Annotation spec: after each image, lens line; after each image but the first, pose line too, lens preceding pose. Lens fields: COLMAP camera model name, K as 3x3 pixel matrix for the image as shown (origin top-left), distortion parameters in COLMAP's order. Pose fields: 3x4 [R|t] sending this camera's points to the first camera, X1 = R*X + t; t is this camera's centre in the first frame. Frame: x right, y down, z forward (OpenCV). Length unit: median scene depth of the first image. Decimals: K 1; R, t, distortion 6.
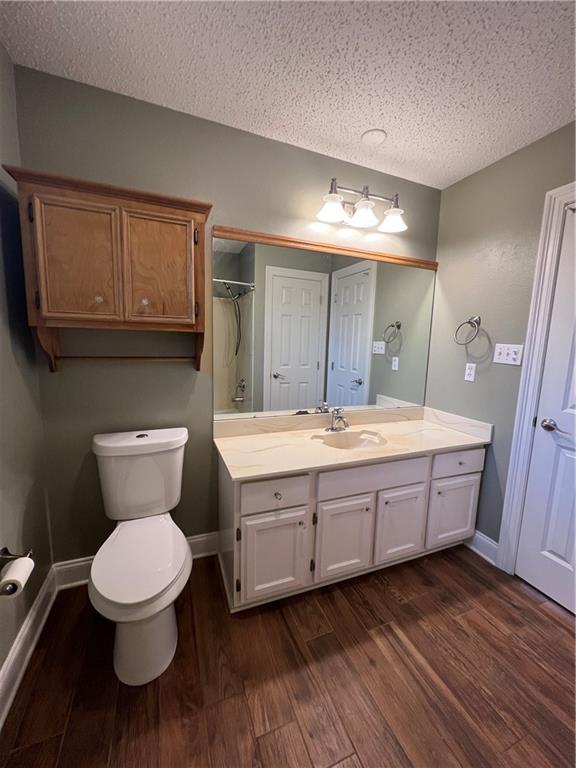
lens RADIAL K [[307.1, 0, 288.9], [0, 307.1, 383.3], [0, 0, 1]] dist [-0.005114, 0.001123]
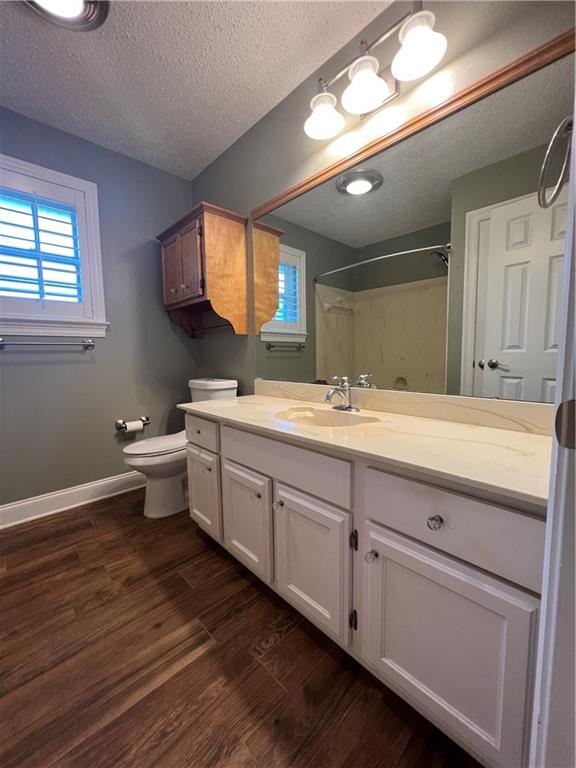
lens RADIAL K [[307.1, 0, 289.4], [0, 307.1, 381.6], [0, 0, 1]] dist [-0.005114, 0.001123]
pose [[0.364955, 0.049305, -0.929719, 1.099442], [-0.106504, 0.994252, 0.010920, 0.131836], [0.924913, 0.095033, 0.368109, 0.866012]]
